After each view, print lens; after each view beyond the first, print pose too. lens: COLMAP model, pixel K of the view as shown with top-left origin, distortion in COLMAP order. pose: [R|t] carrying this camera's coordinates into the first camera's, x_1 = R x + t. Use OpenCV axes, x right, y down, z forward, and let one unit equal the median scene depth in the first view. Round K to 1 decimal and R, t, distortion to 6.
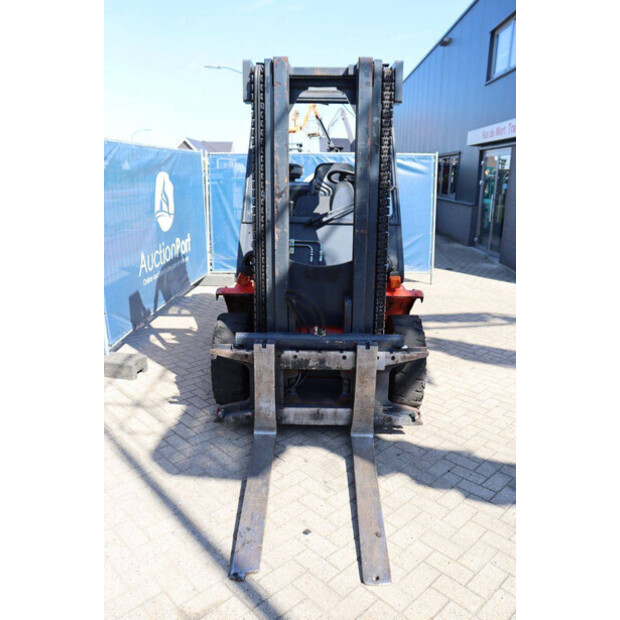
lens RADIAL K [[505.9, 0, 312.5], [0, 505.9, 310.2], [0, 0, 1]] dist [-0.152574, 0.112336]
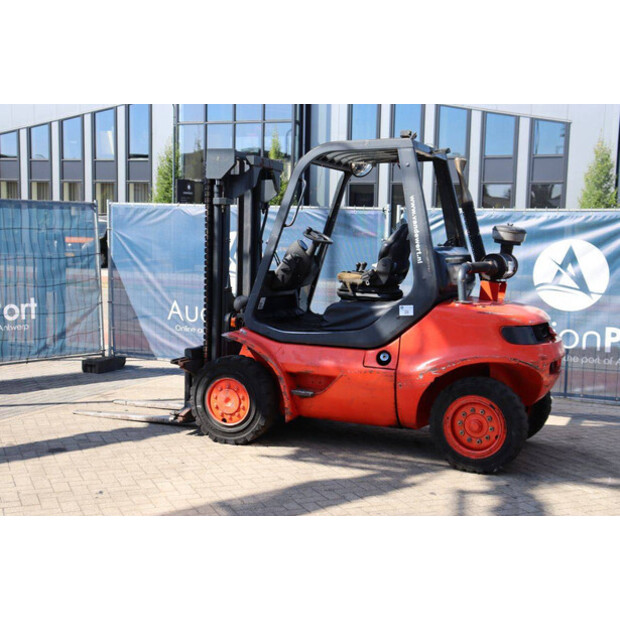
lens RADIAL K [[891.7, 0, 309.8], [0, 891.7, 312.6], [0, 0, 1]] dist [0.093044, 0.000000]
pose [[-0.368859, 0.049669, -0.928158, 2.263700], [-0.273914, 0.948418, 0.159609, -0.508119], [0.888209, 0.313108, -0.336227, 2.068130]]
